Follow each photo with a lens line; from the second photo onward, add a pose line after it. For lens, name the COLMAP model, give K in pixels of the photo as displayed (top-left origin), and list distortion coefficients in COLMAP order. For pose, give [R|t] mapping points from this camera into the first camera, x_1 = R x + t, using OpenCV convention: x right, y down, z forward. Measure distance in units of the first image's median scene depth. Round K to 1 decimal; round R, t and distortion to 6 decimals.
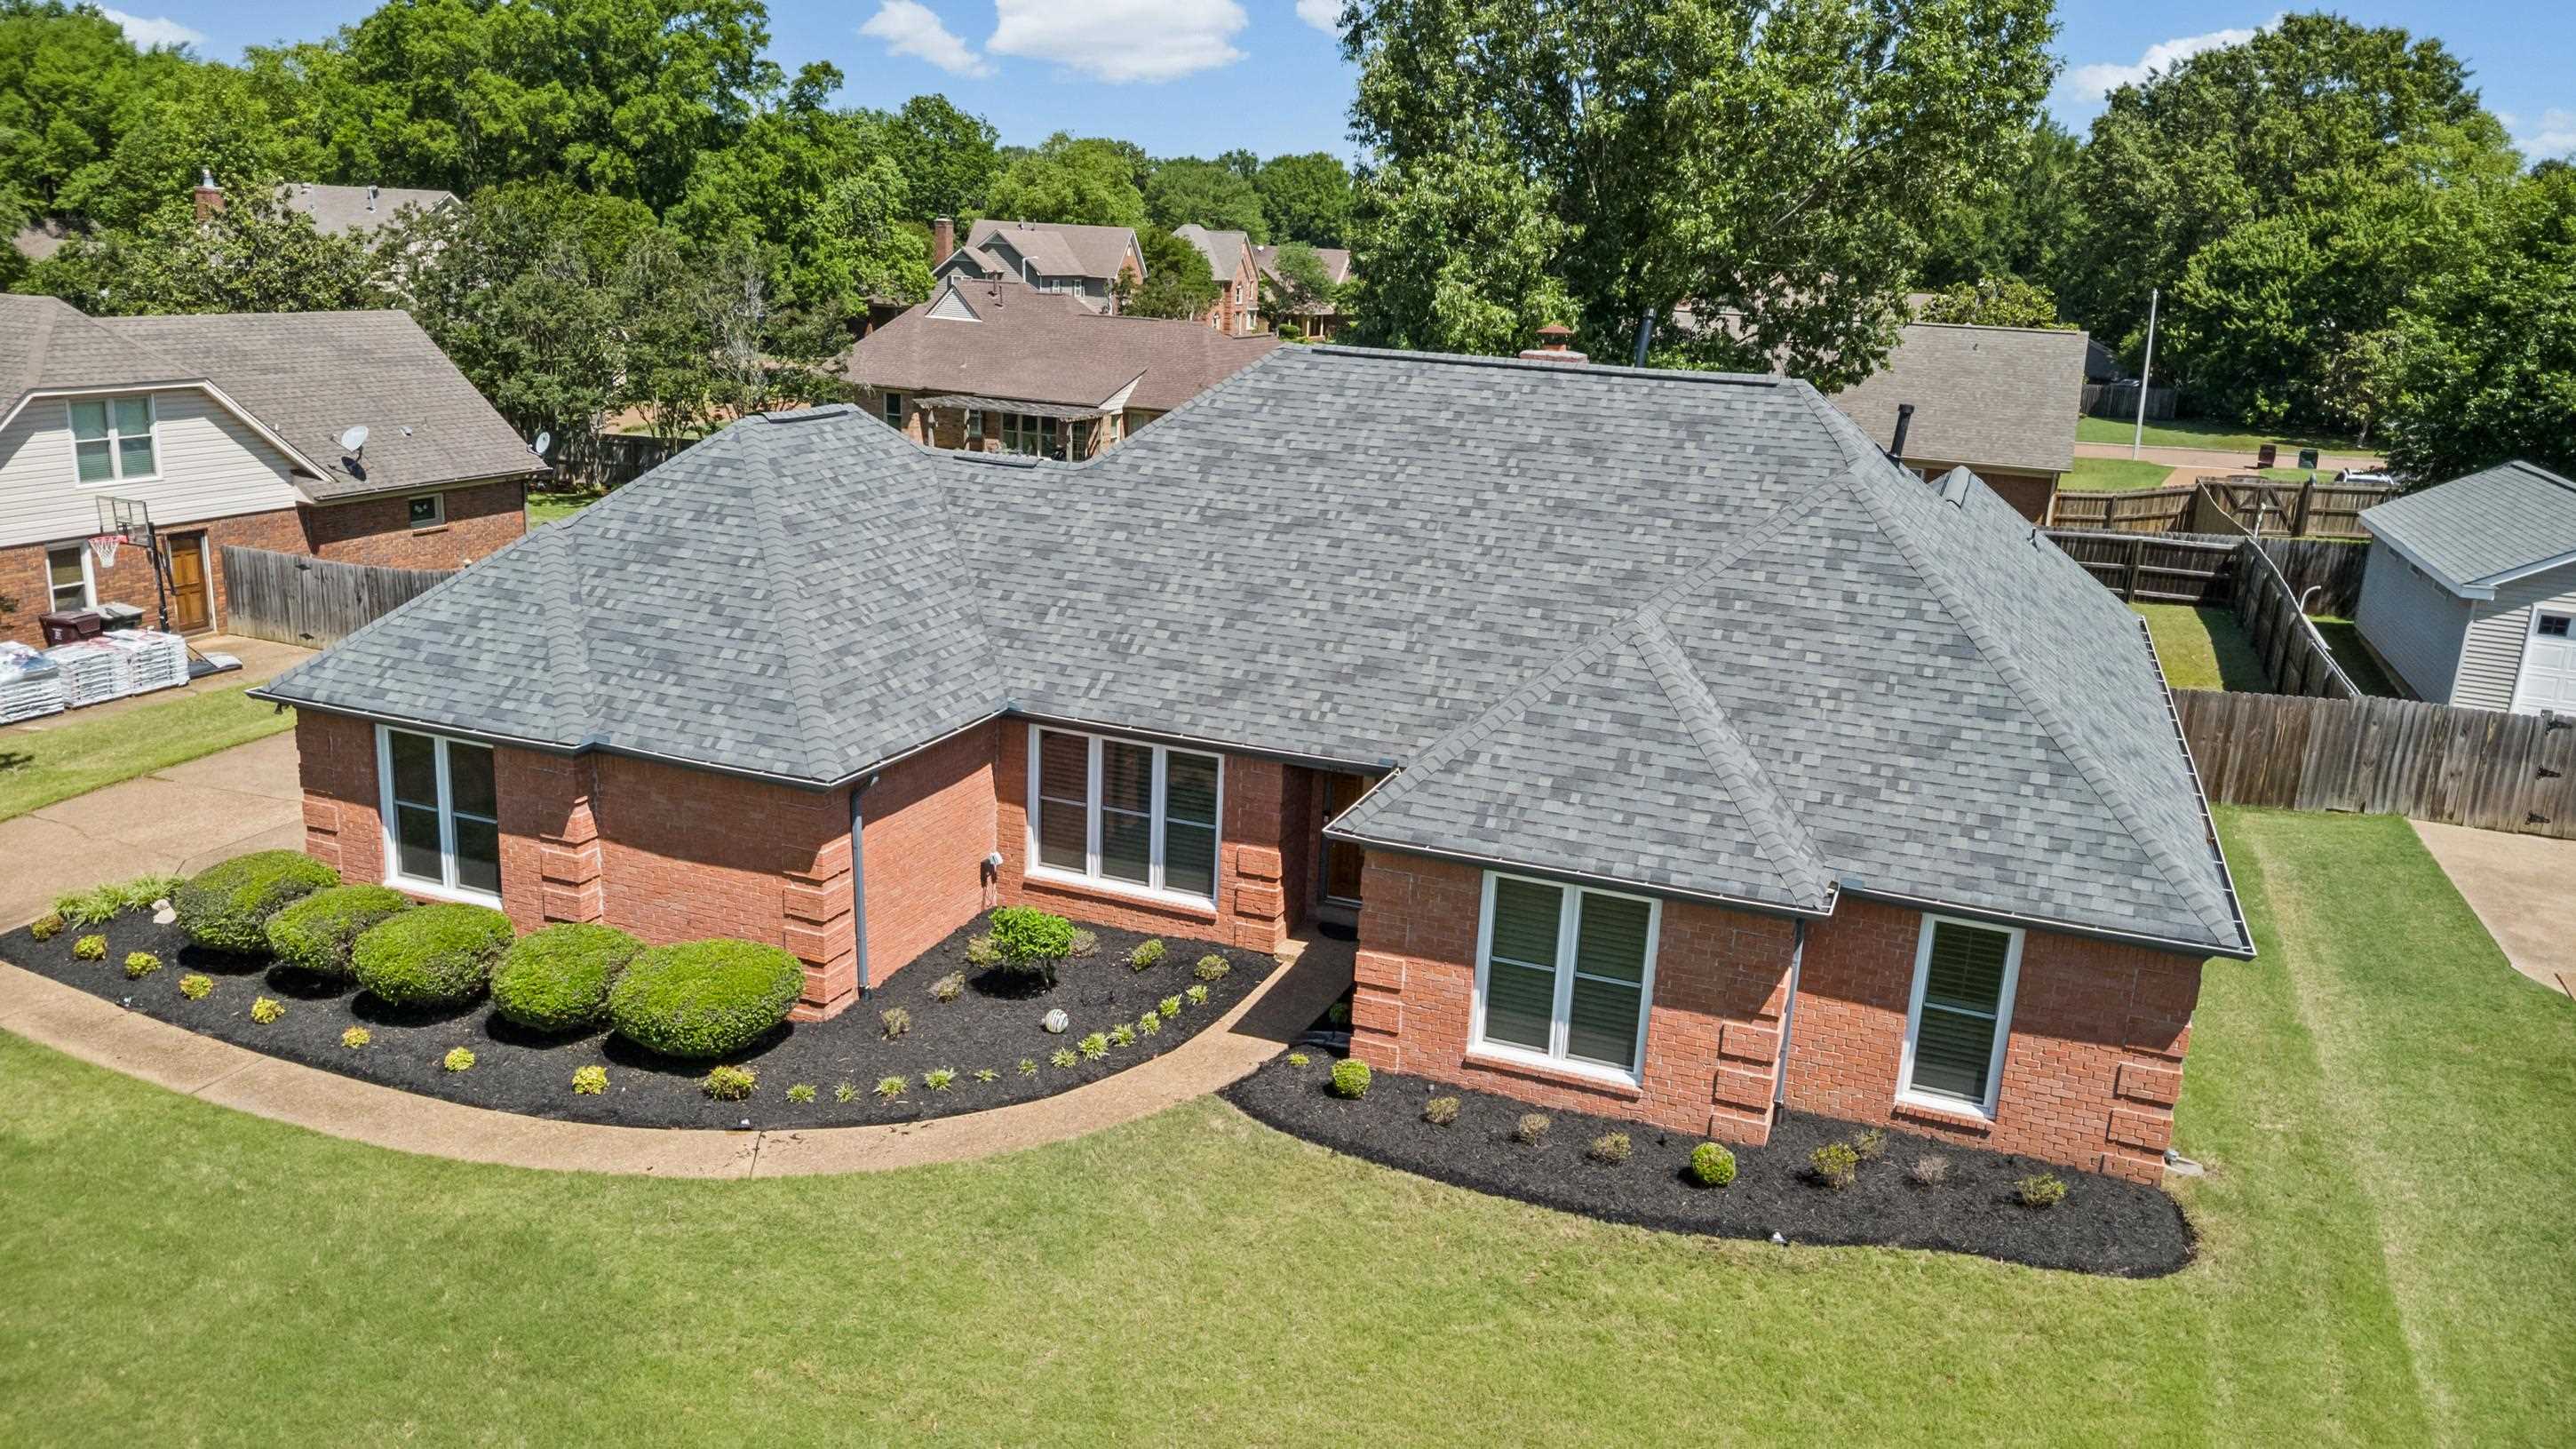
lens RADIAL K [[1835.4, 0, 1280.8], [0, 1835.4, 716.3], [0, 0, 1]] dist [0.010378, -0.020088]
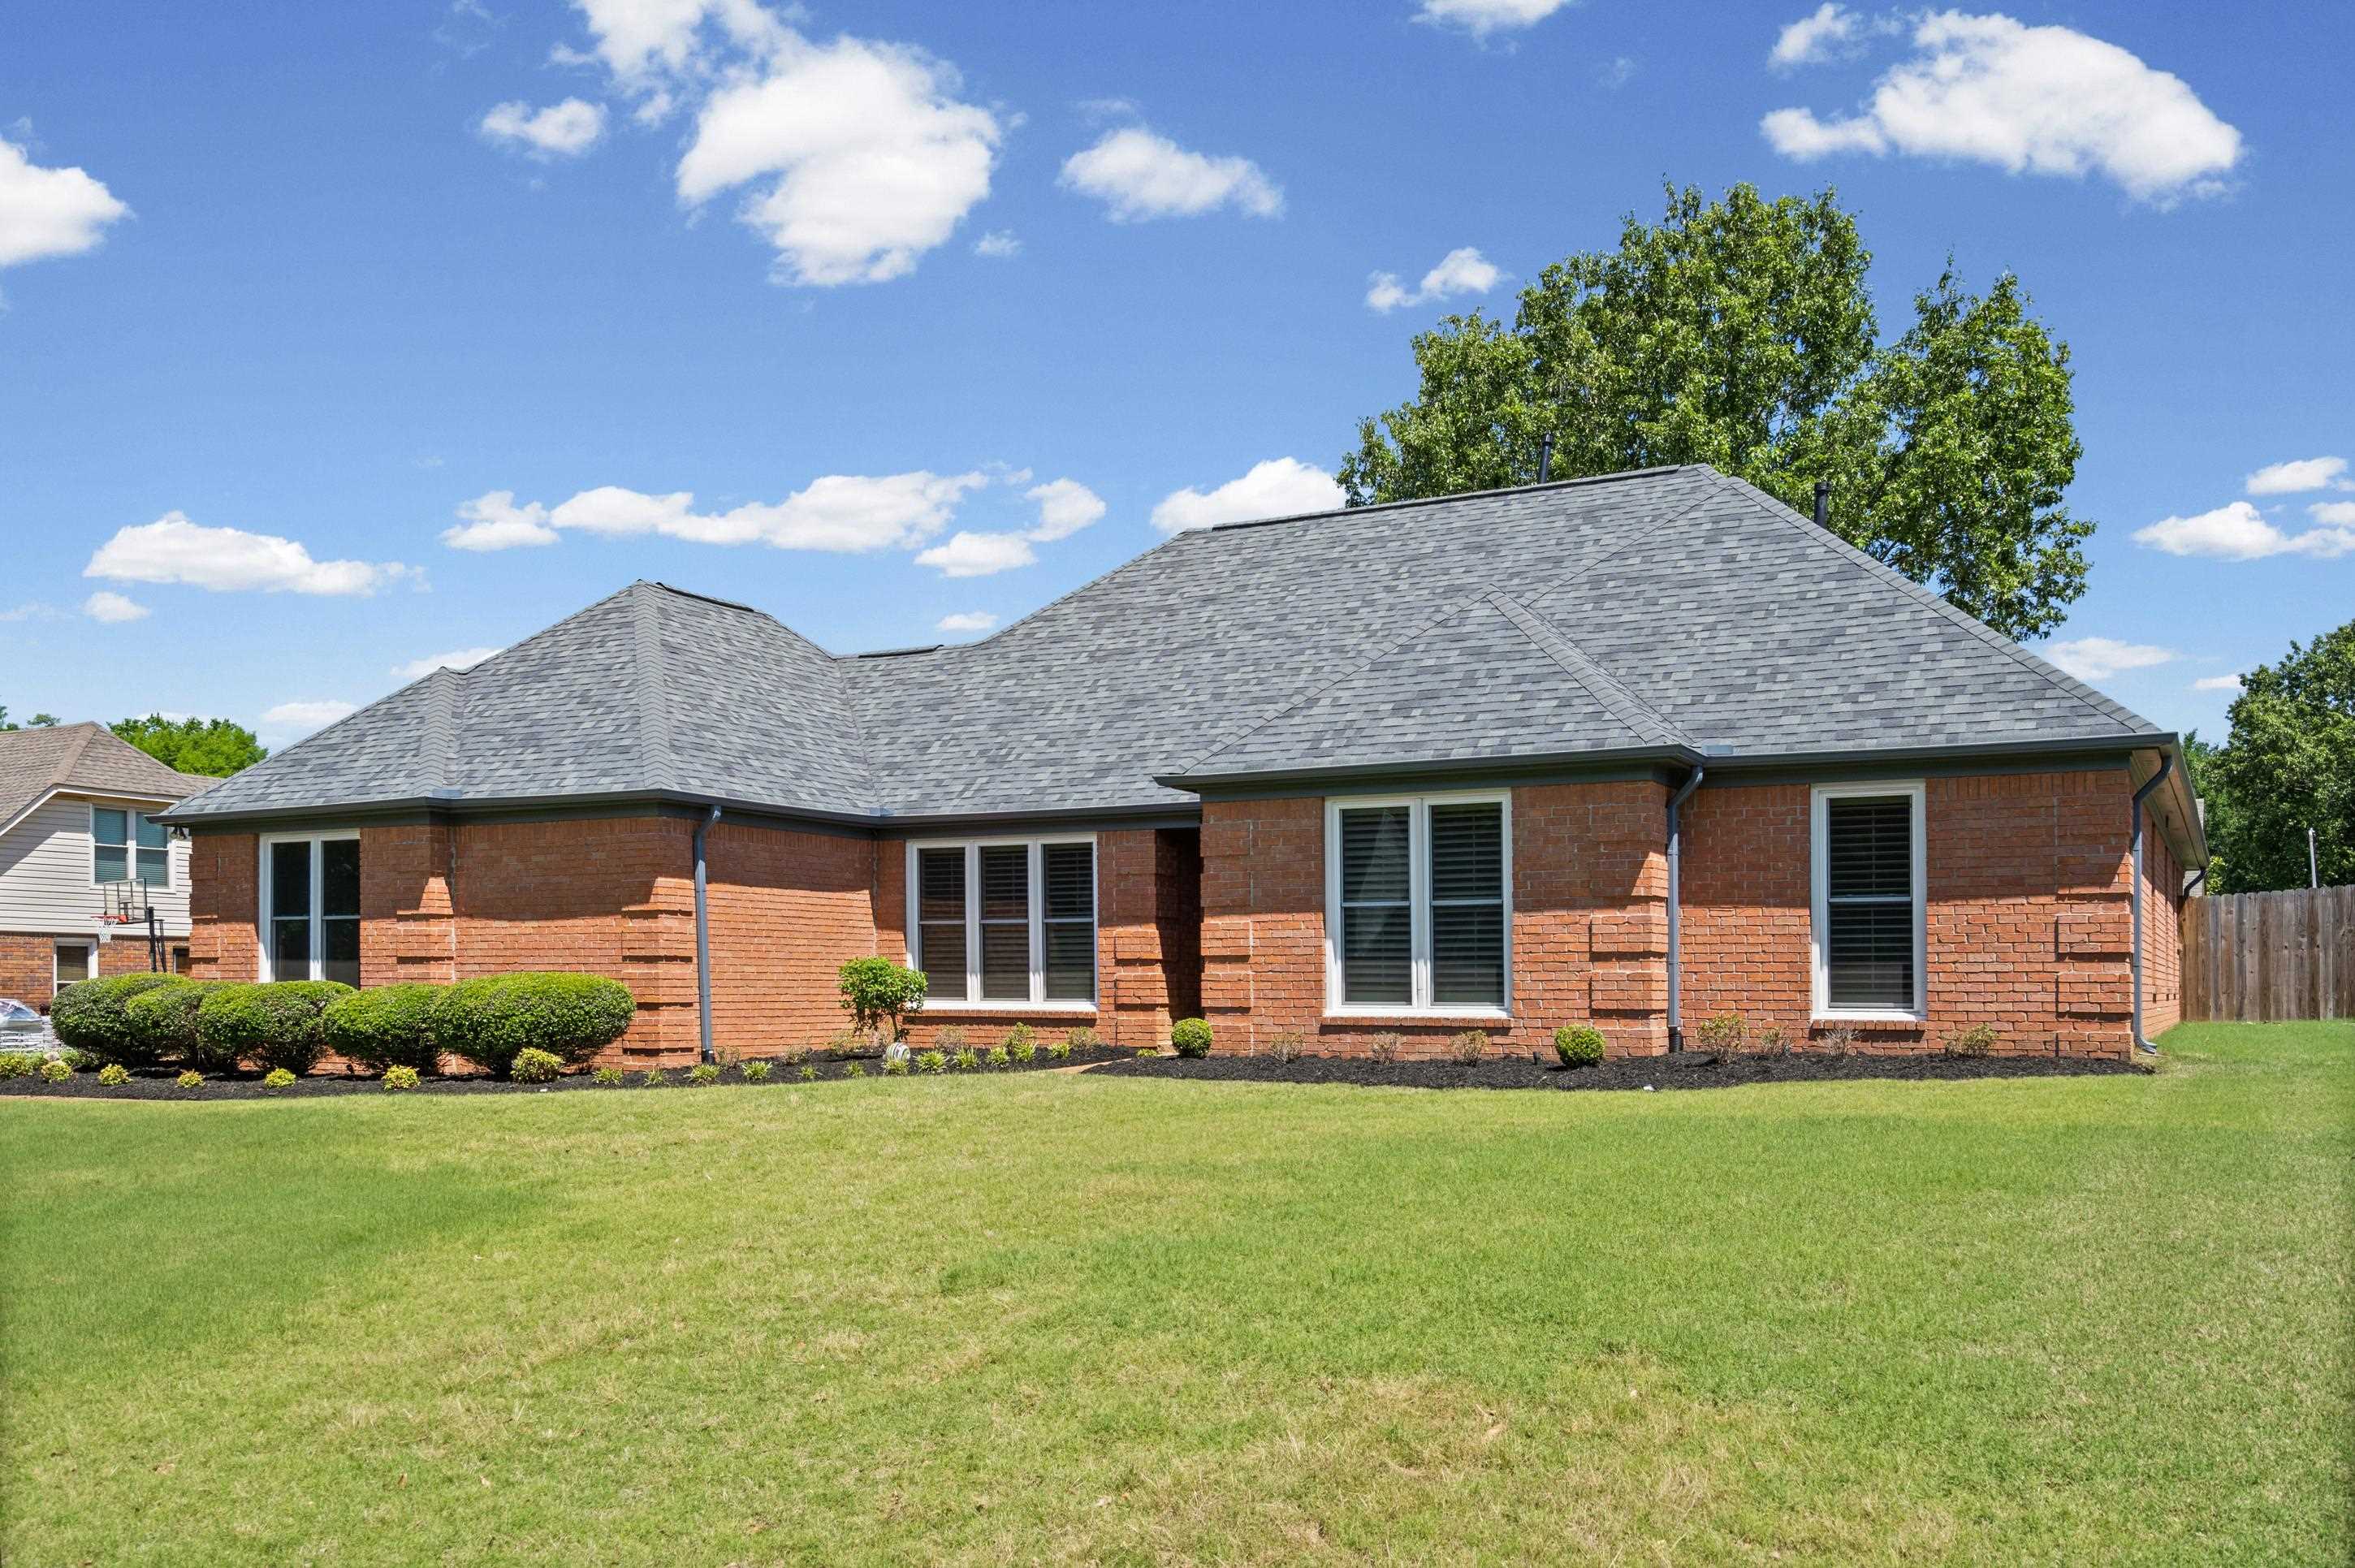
lens RADIAL K [[1957.8, 0, 1139.5], [0, 1957.8, 970.5], [0, 0, 1]] dist [0.005962, -0.016581]
pose [[0.989859, -0.056527, -0.130320, 0.122017], [0.020996, 0.965559, -0.259336, 0.361365], [0.140491, 0.253970, 0.956954, 0.055067]]
